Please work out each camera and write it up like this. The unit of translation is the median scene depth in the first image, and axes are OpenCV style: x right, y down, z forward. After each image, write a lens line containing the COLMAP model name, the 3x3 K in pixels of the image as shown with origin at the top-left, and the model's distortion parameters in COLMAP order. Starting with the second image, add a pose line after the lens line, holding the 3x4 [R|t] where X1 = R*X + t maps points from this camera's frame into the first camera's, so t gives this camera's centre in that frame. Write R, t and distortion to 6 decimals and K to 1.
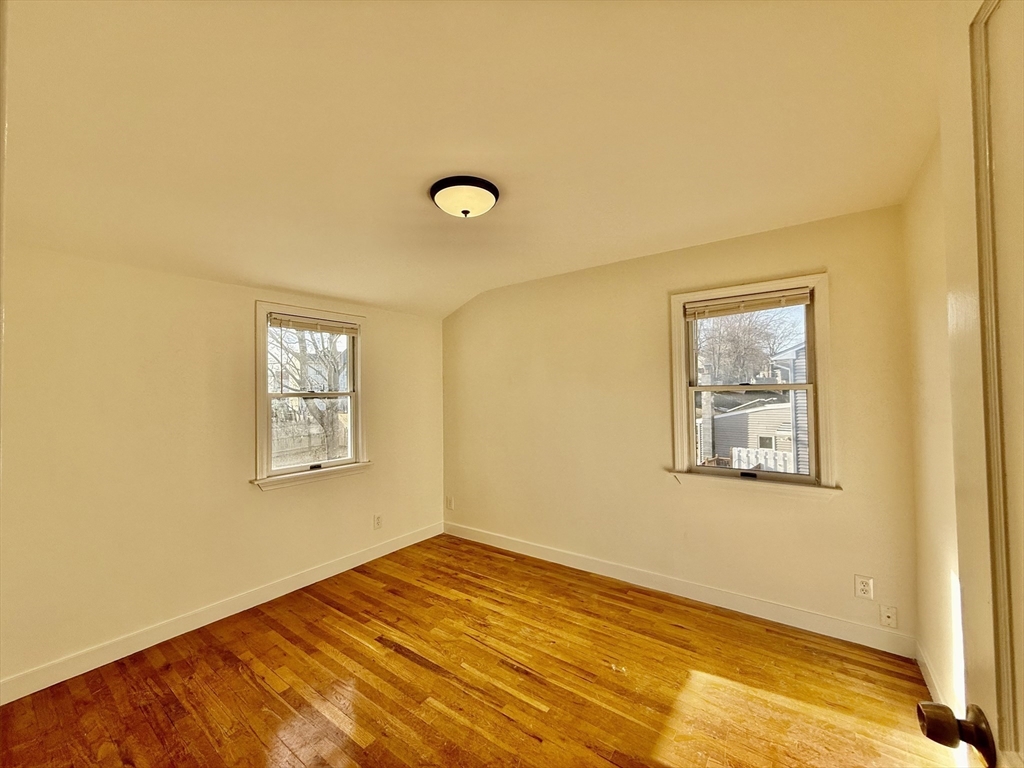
lens RADIAL K [[407.8, 0, 508.6], [0, 407.8, 384.9], [0, 0, 1]] dist [0.000572, -0.000062]
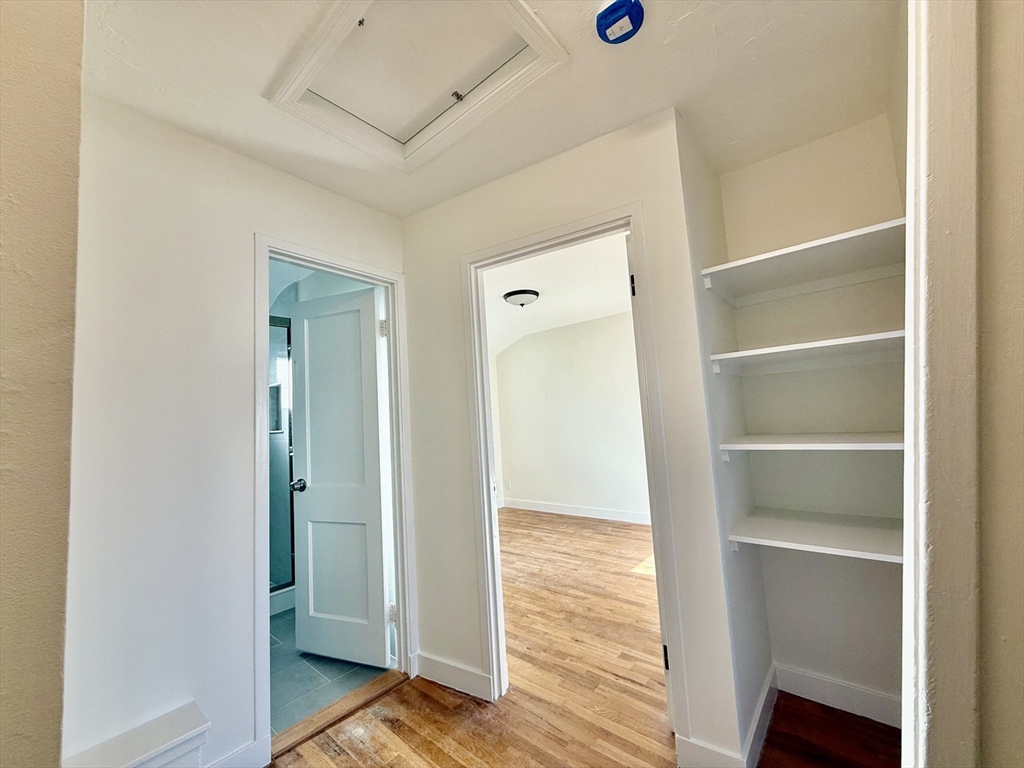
lens RADIAL K [[407.8, 0, 511.5], [0, 407.8, 385.6], [0, 0, 1]] dist [0.000572, -0.000062]
pose [[0.997011, -0.050562, -0.058414, -0.051155], [0.047135, 0.997167, -0.058621, 0.050074], [0.061212, 0.055693, 0.996570, -0.694577]]
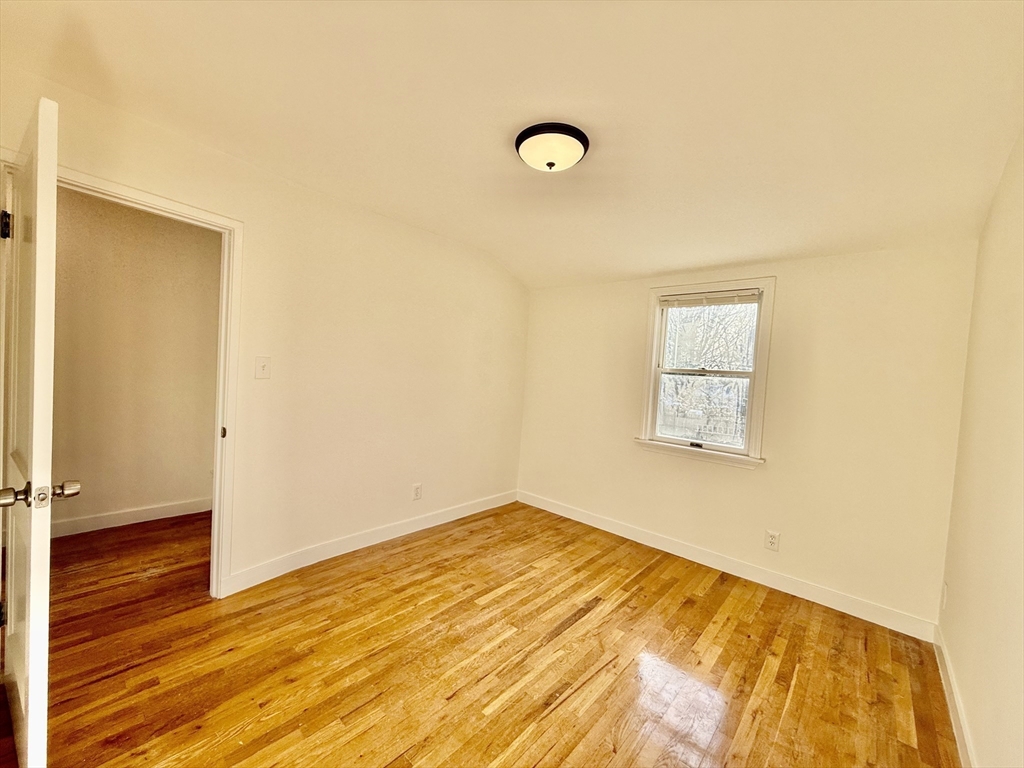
lens RADIAL K [[407.8, 0, 509.6], [0, 407.8, 385.6], [0, 0, 1]] dist [0.000572, -0.000062]
pose [[-0.099118, 0.046453, -0.993991, 0.676719], [-0.036414, 0.998071, 0.050274, 0.031387], [0.994409, 0.041178, -0.097235, 0.803369]]
